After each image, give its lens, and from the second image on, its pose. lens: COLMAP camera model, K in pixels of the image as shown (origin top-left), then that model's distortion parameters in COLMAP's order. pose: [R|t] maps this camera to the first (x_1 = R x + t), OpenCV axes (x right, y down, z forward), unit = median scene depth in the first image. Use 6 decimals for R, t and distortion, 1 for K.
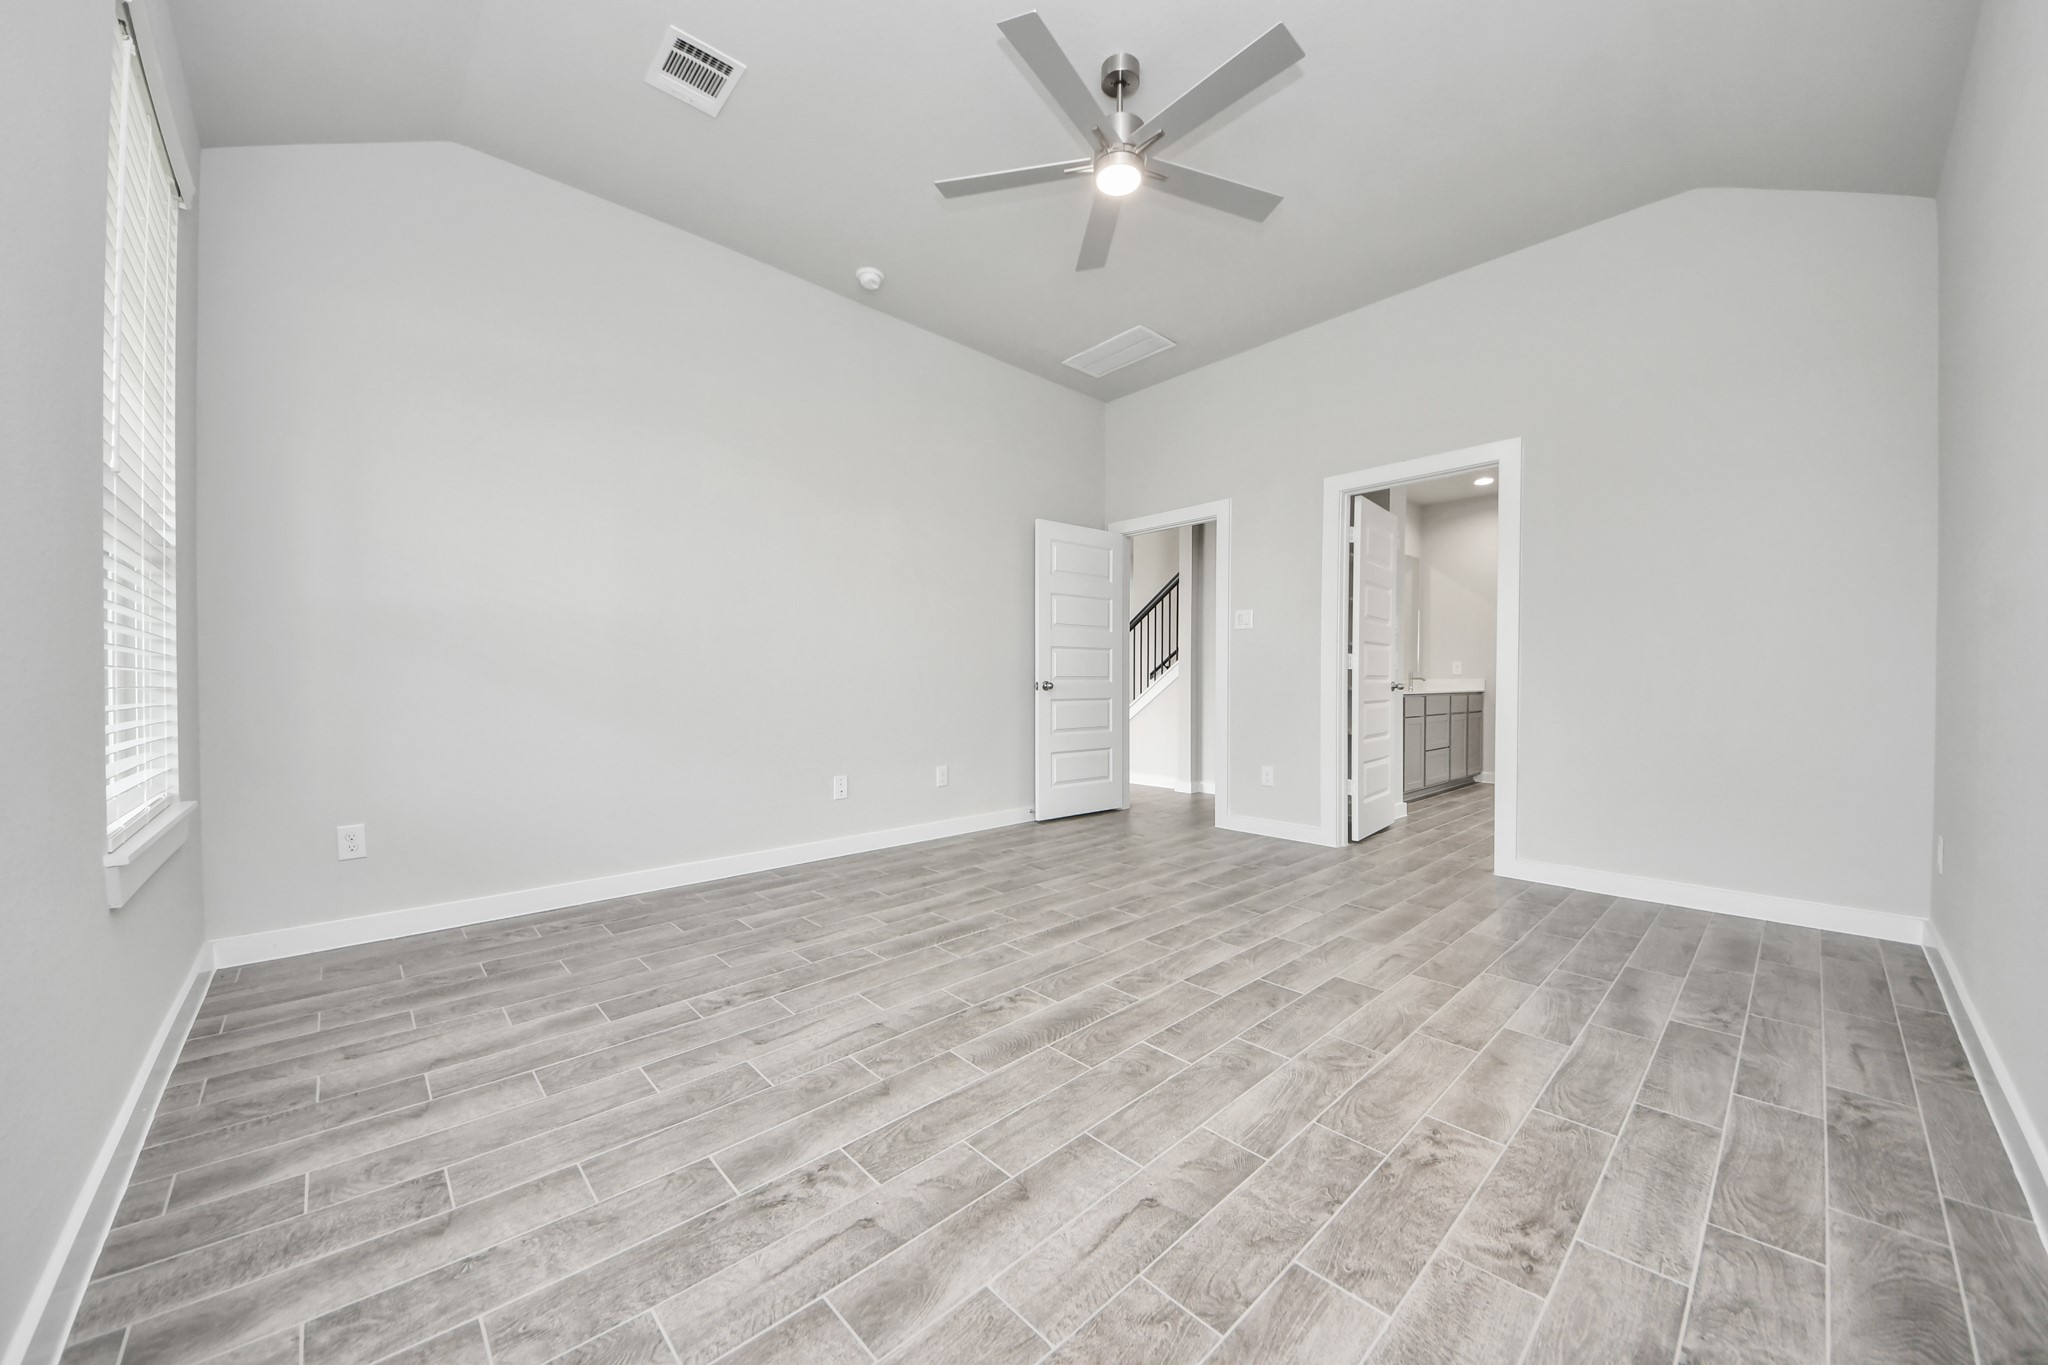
lens RADIAL K [[761.9, 0, 1011.8], [0, 761.9, 685.6], [0, 0, 1]] dist [0.036893, -0.021018]
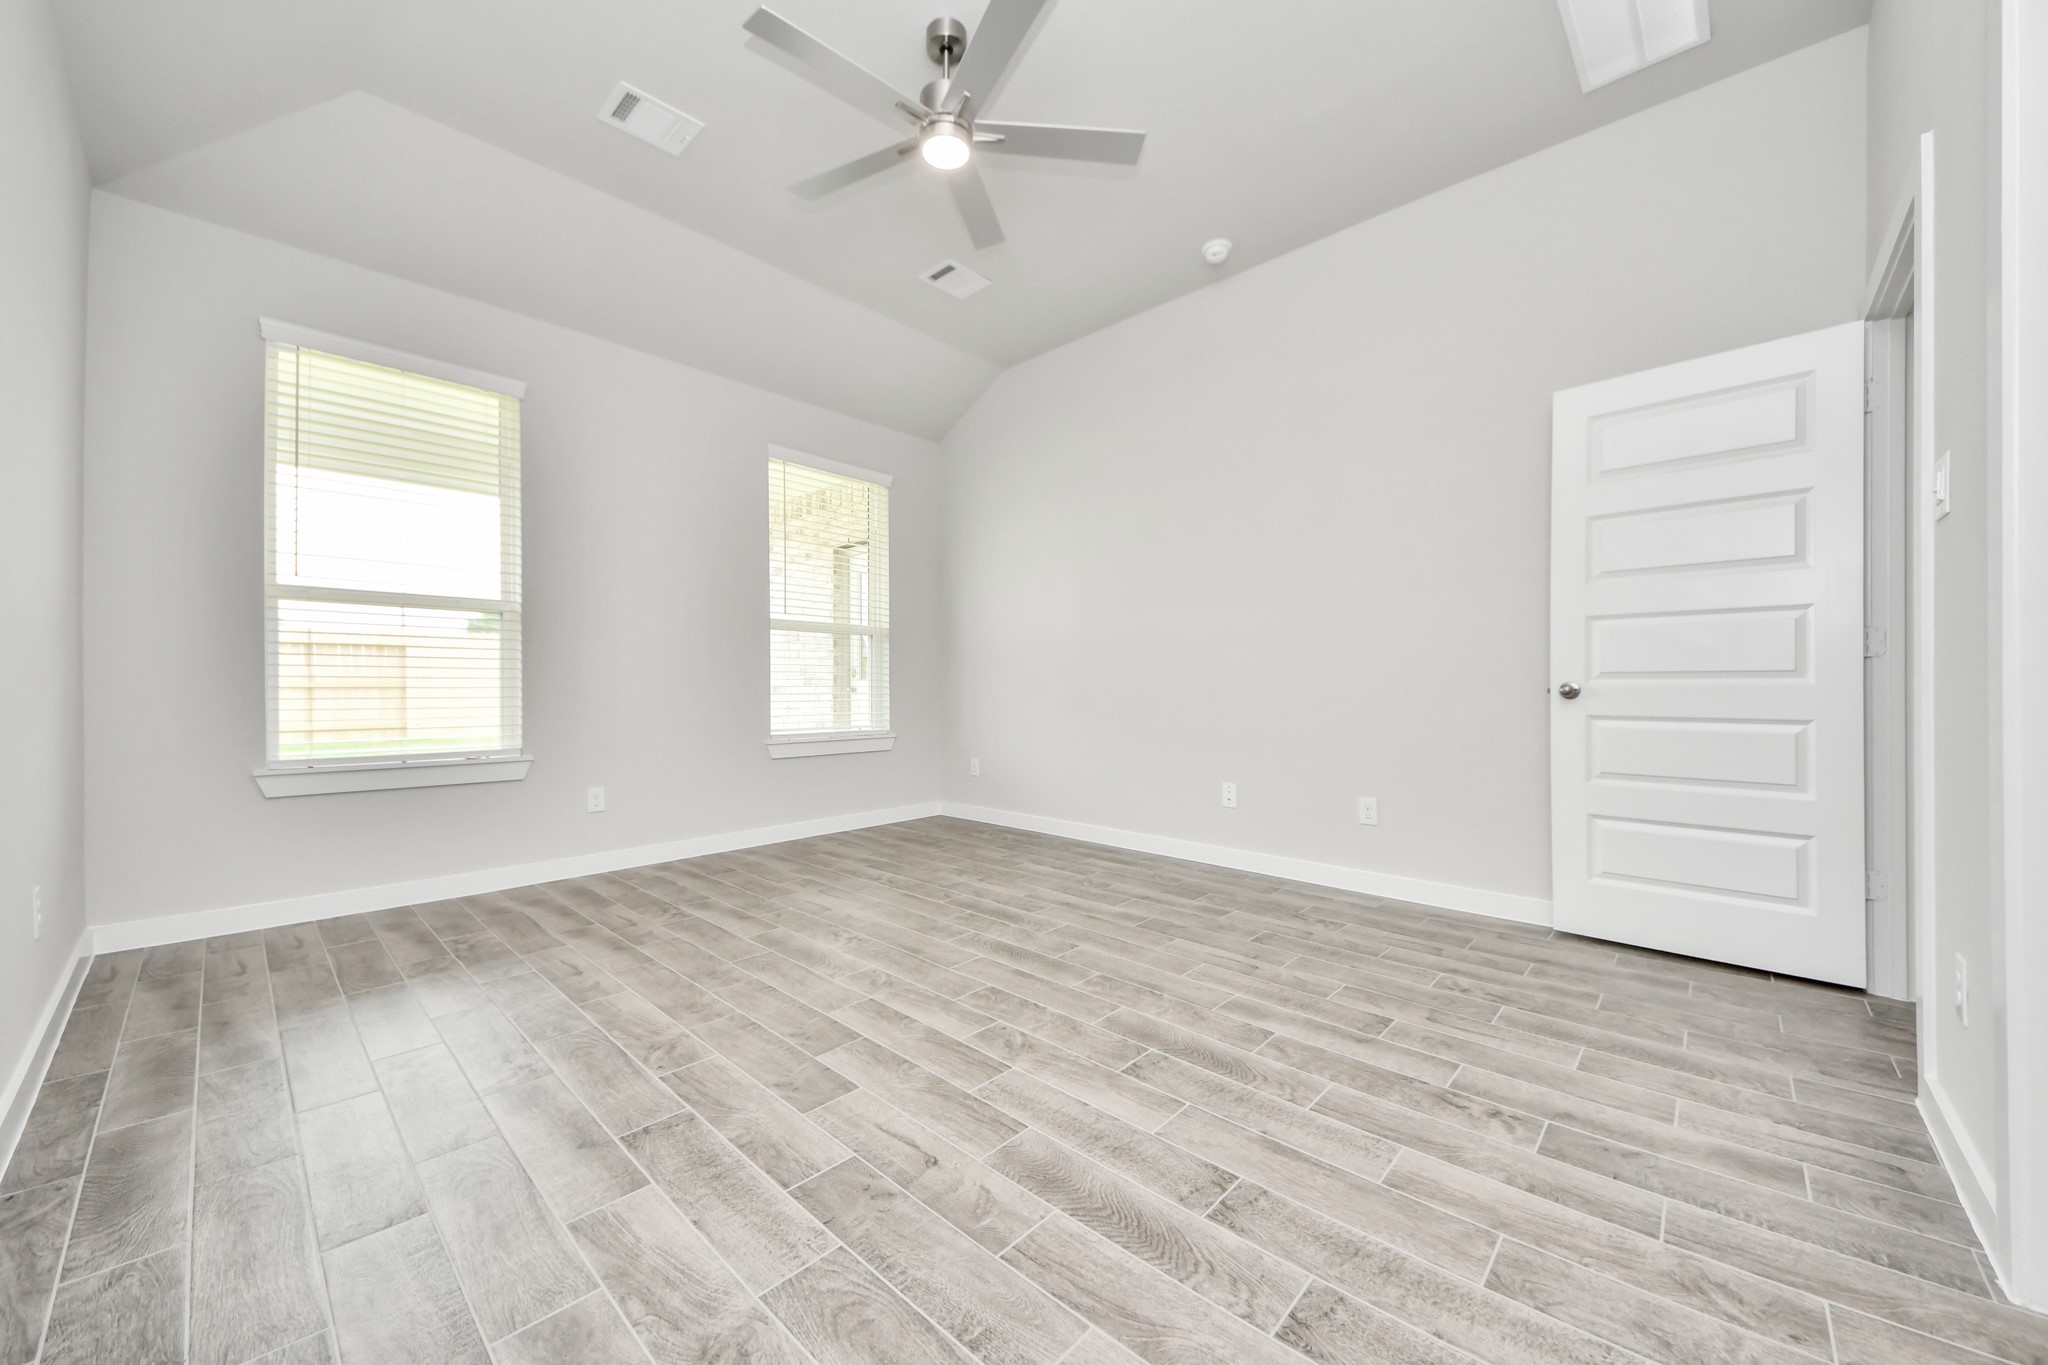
lens RADIAL K [[761.9, 0, 1011.8], [0, 761.9, 685.6], [0, 0, 1]] dist [0.036893, -0.021018]
pose [[0.037265, 0.001487, -0.999304, 1.041394], [-0.006600, 0.999977, 0.001242, -0.004153], [0.999284, 0.006549, 0.037274, 1.004797]]
